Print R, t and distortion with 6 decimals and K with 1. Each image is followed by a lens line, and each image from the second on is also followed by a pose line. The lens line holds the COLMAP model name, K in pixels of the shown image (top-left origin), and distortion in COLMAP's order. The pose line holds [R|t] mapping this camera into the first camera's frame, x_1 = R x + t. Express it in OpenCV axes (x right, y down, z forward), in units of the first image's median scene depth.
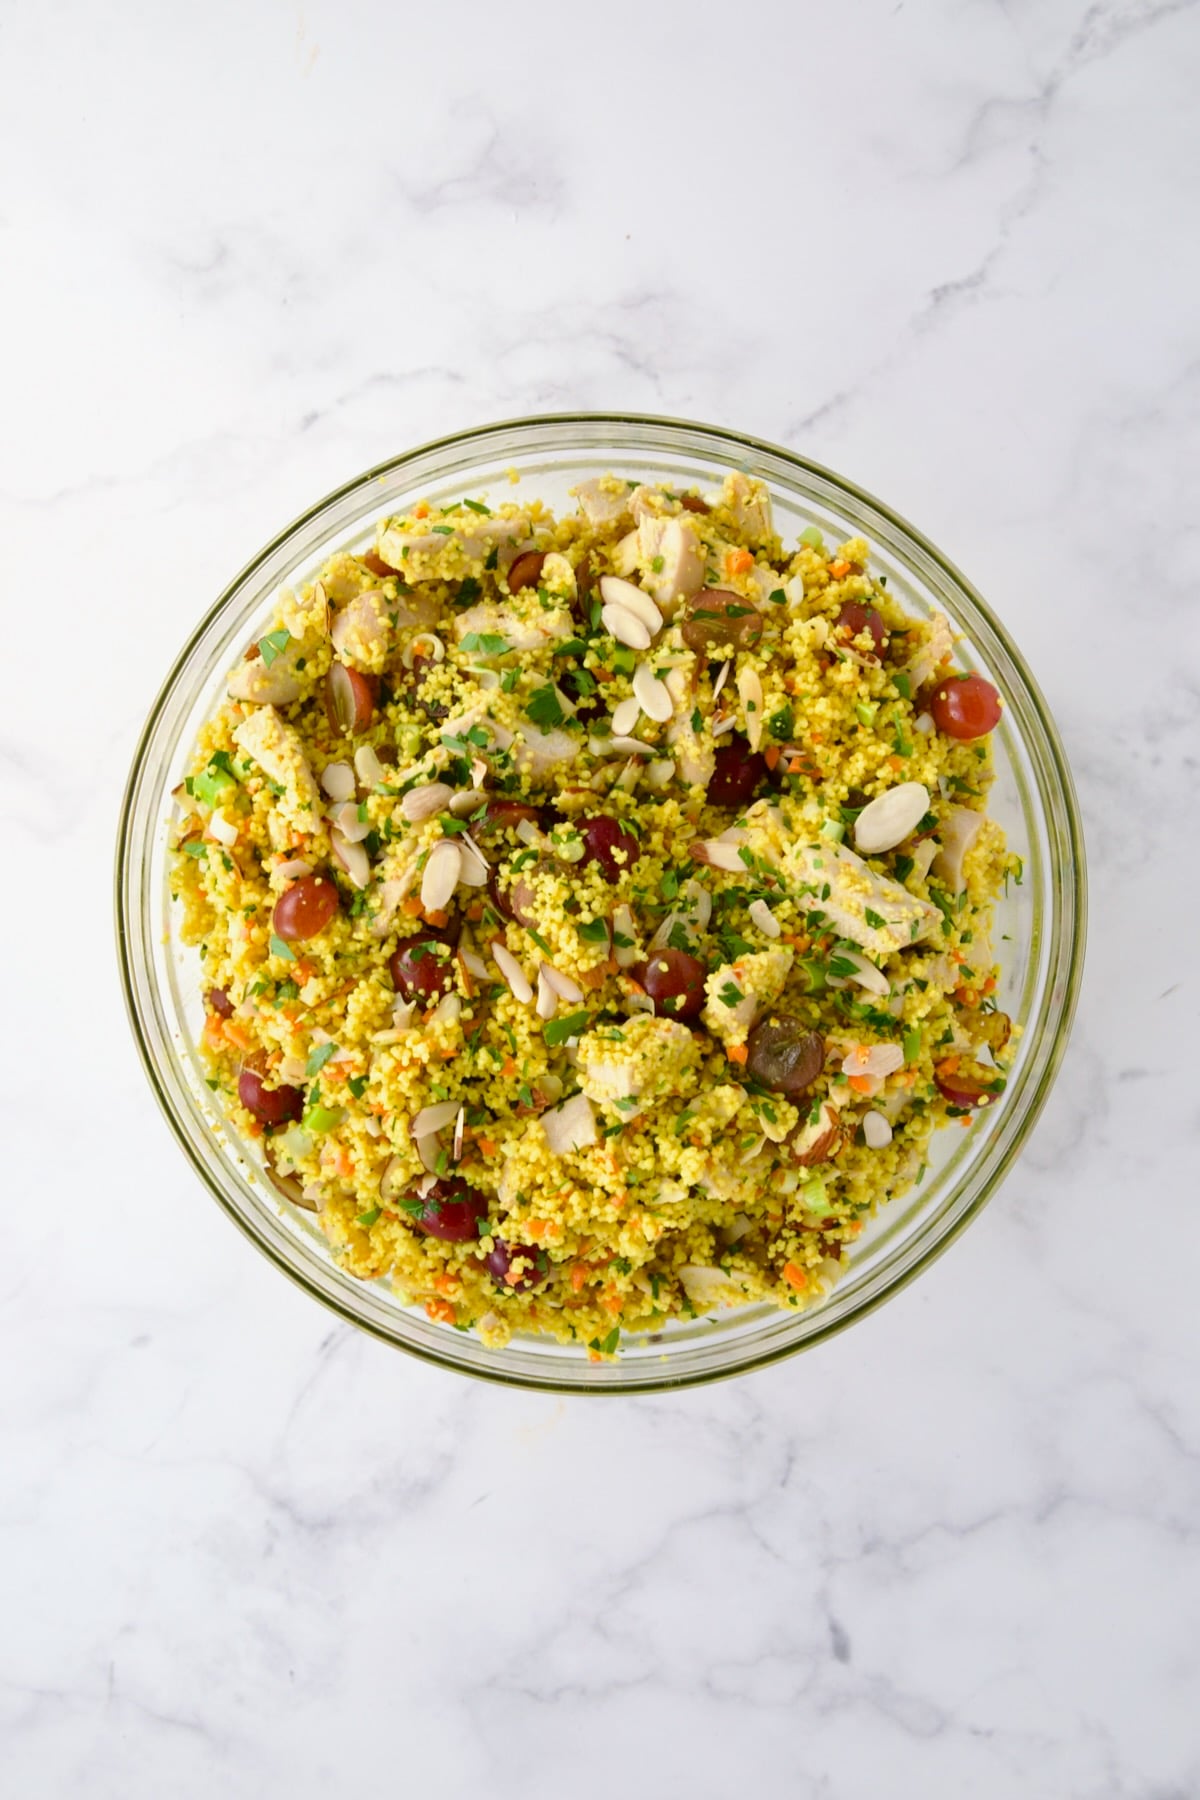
lens RADIAL K [[10092.9, 0, 673.5], [0, 10092.9, 963.9], [0, 0, 1]] dist [0.456144, 0.000000]
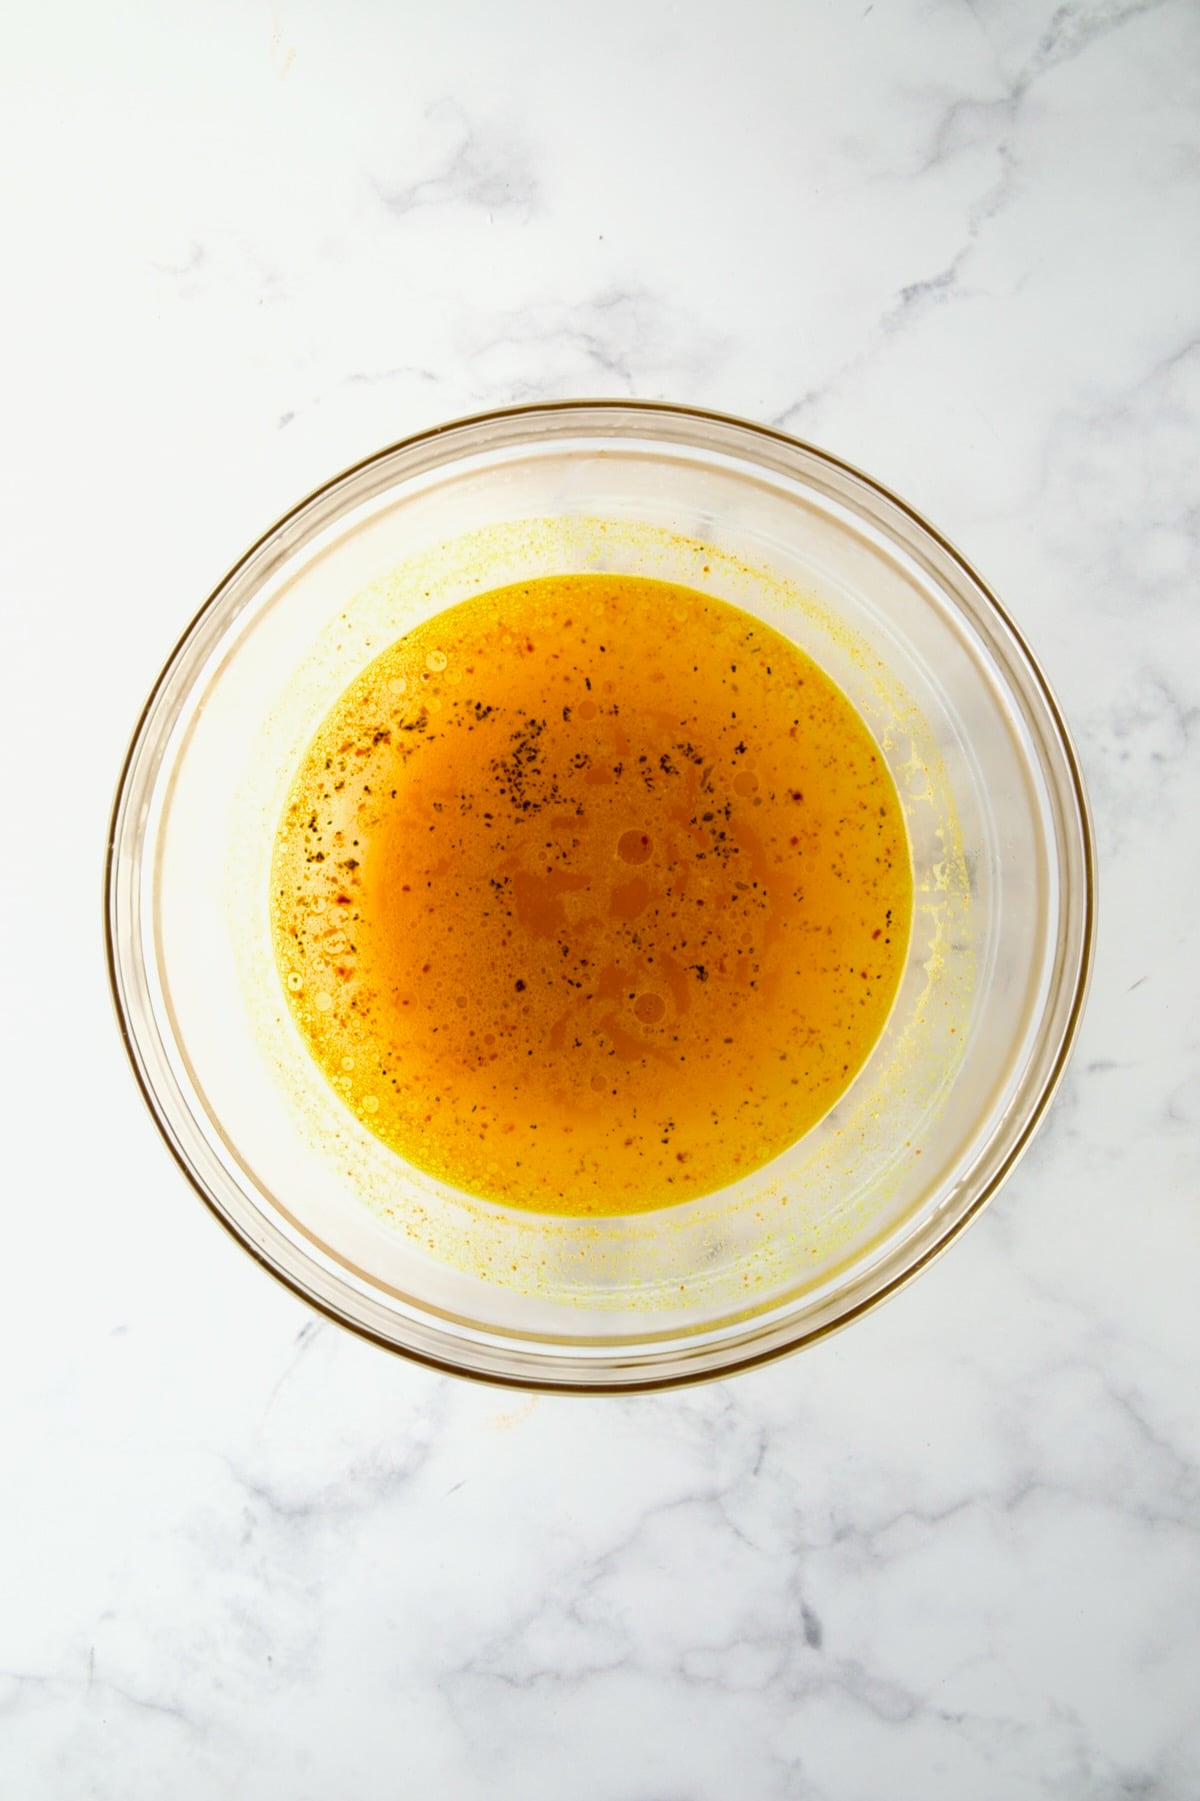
lens RADIAL K [[10098.5, 0, 599.9], [0, 10098.5, 981.7], [0, 0, 1]] dist [0.456144, 0.000000]
pose [[0.999989, -0.001047, -0.004647, 0.000051], [0.001058, 0.999996, 0.002434, -0.000025], [0.004645, -0.002439, 0.999986, -0.010845]]
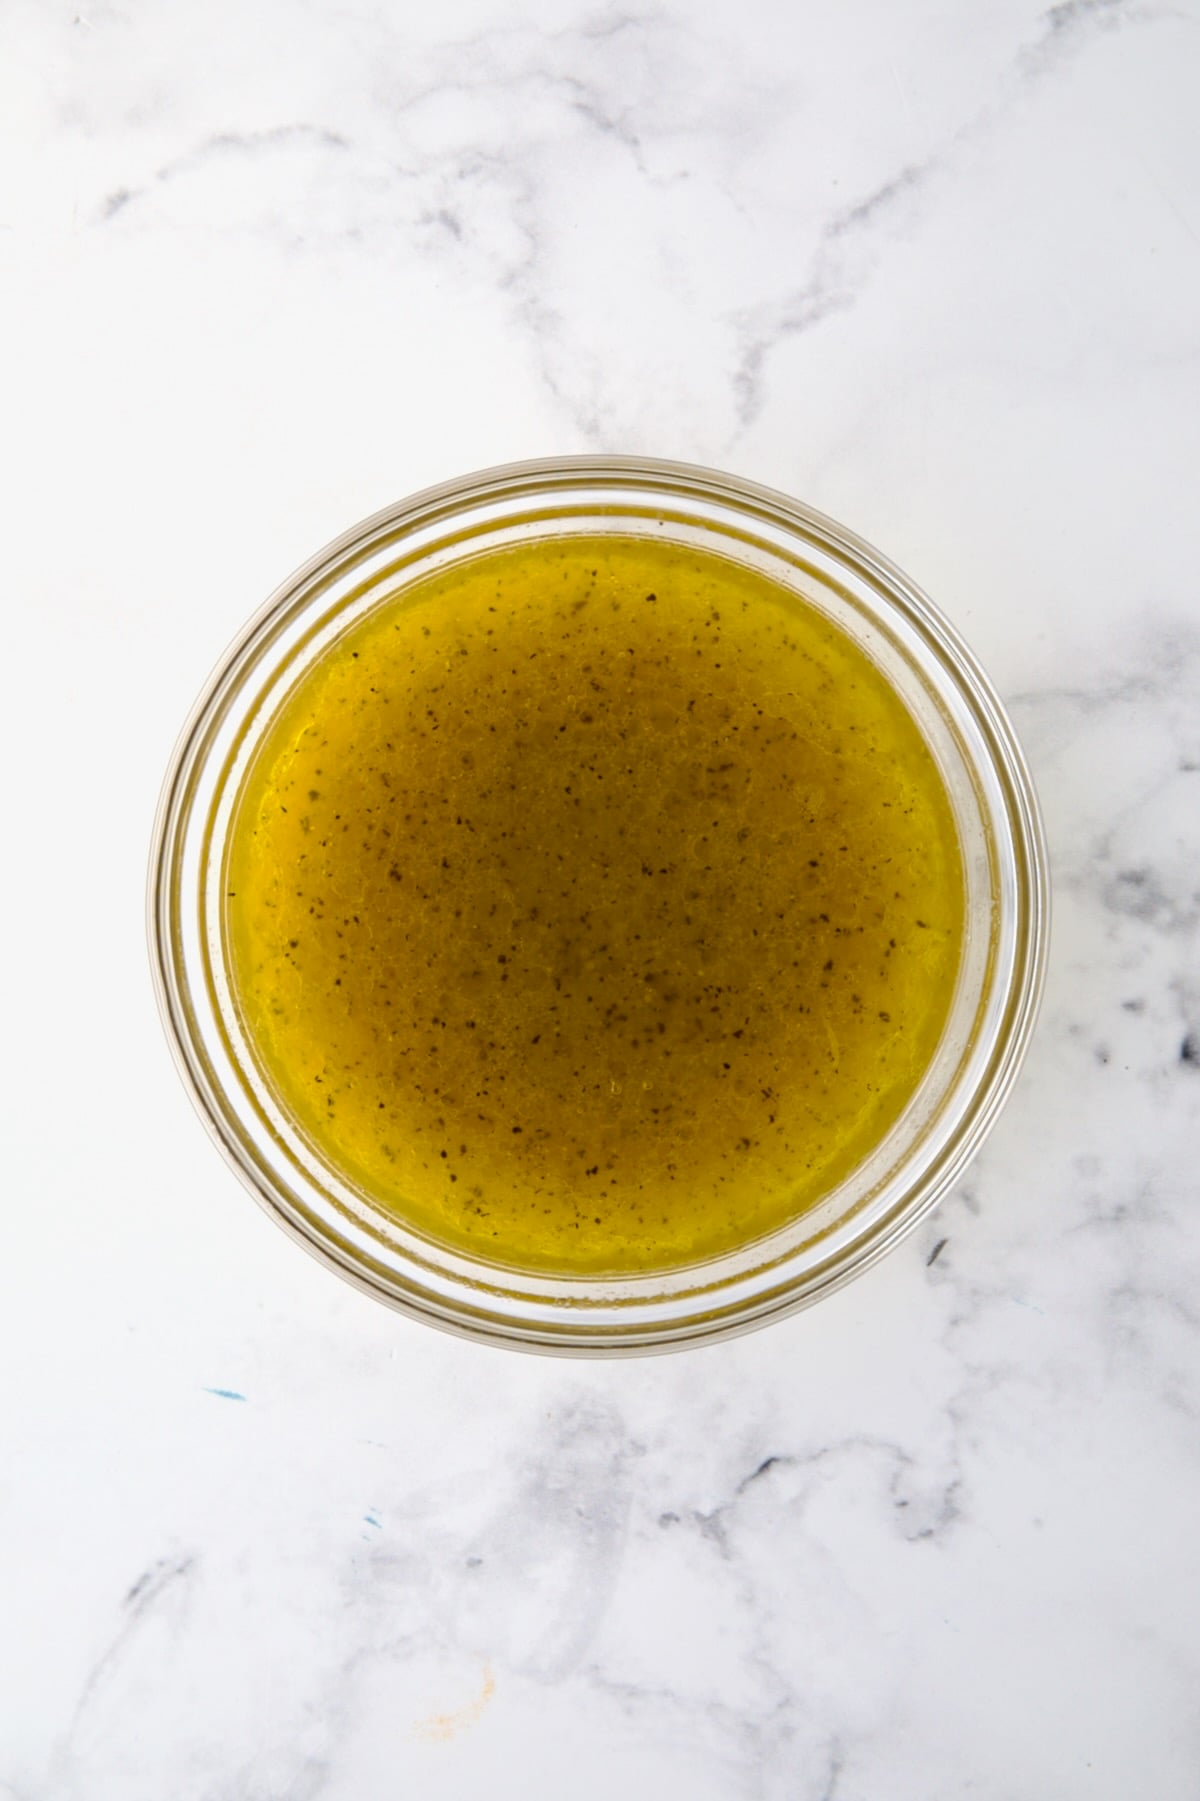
lens RADIAL K [[10098.5, 0, 598.0], [0, 10098.5, 899.0], [0, 0, 1]] dist [0.456144, 0.000000]
pose [[0.999991, 0.002006, -0.003737, -0.001627], [-0.002022, 0.999989, -0.004219, -0.005192], [0.003728, 0.004227, 0.999984, 0.337509]]
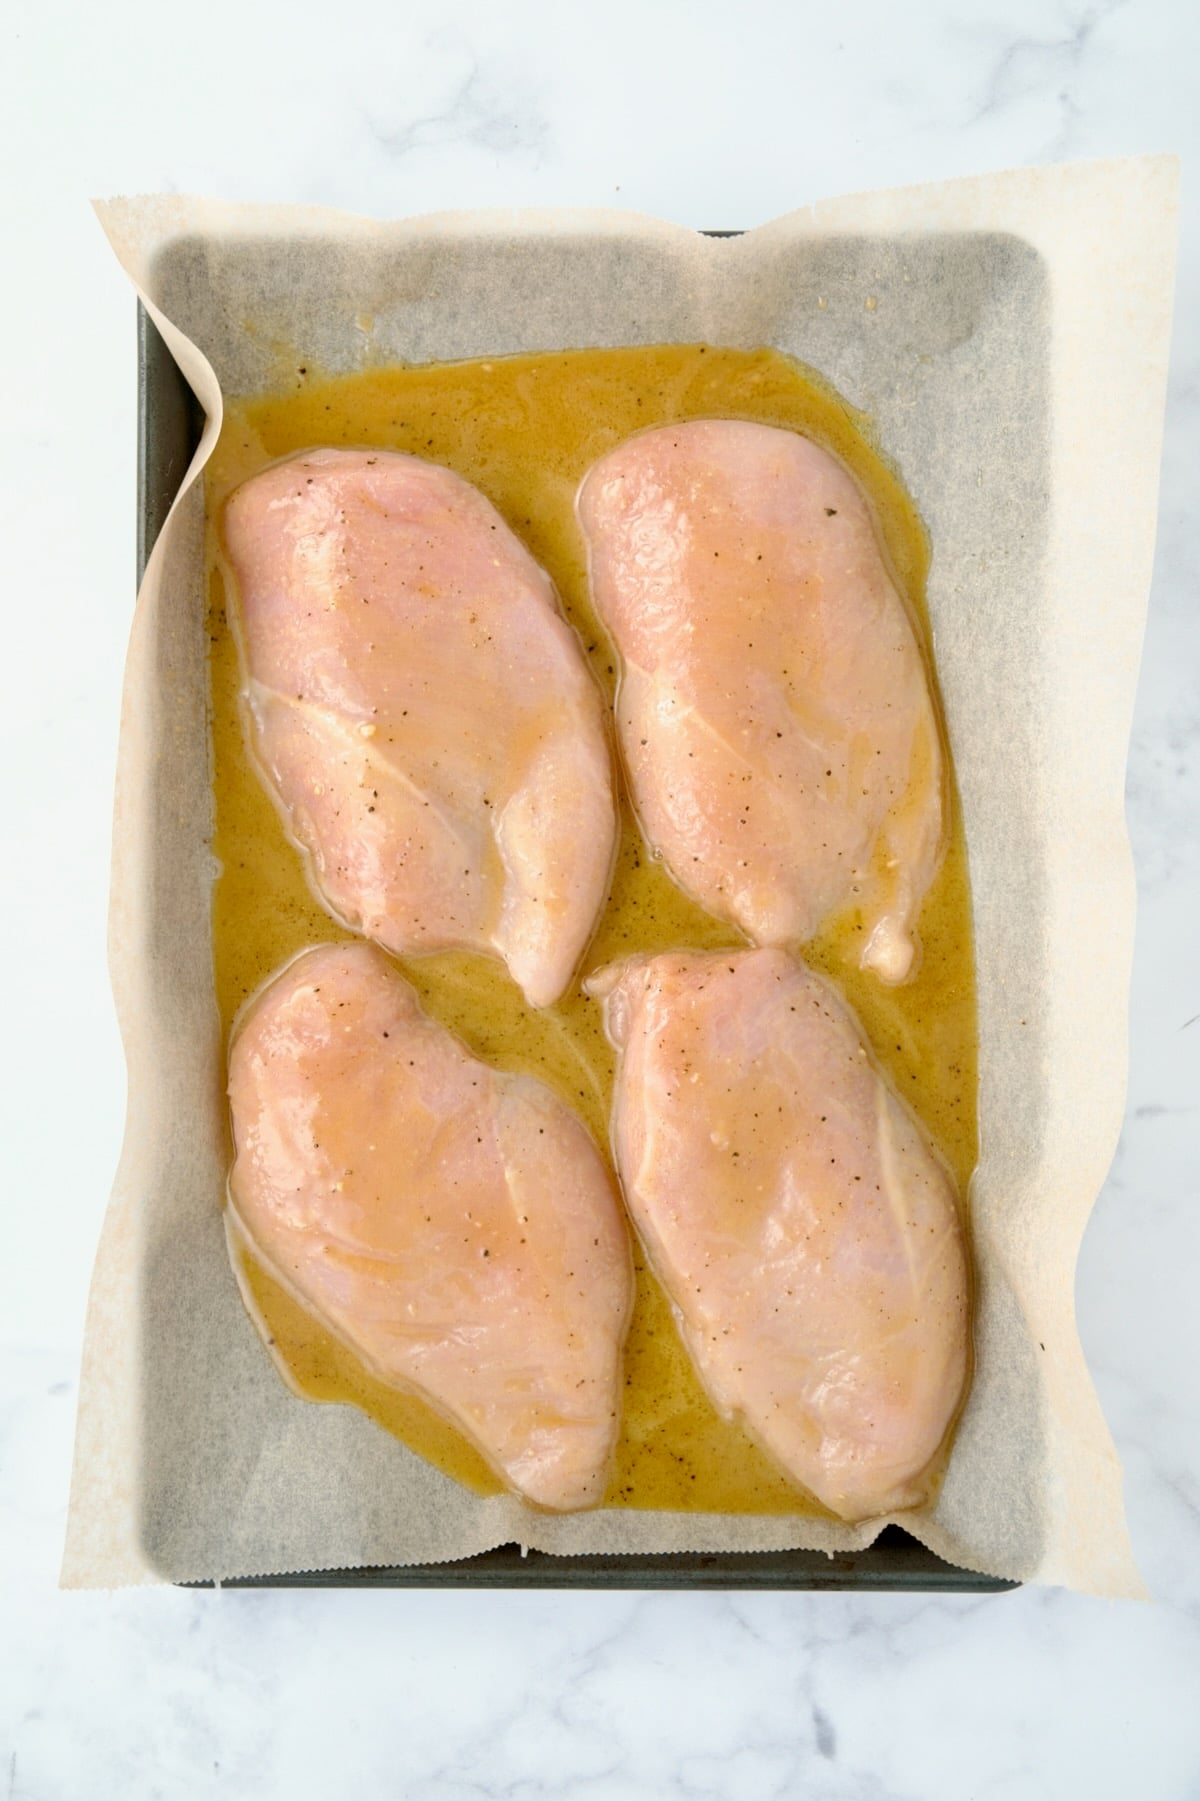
lens RADIAL K [[10098.5, 0, 602.2], [0, 10098.5, 889.0], [0, 0, 1]] dist [0.456144, 0.000000]
pose [[0.999837, 0.017365, -0.004894, -0.000324], [-0.017406, 0.999813, -0.008452, -0.000659], [0.004746, 0.008536, 0.999952, 0.087617]]
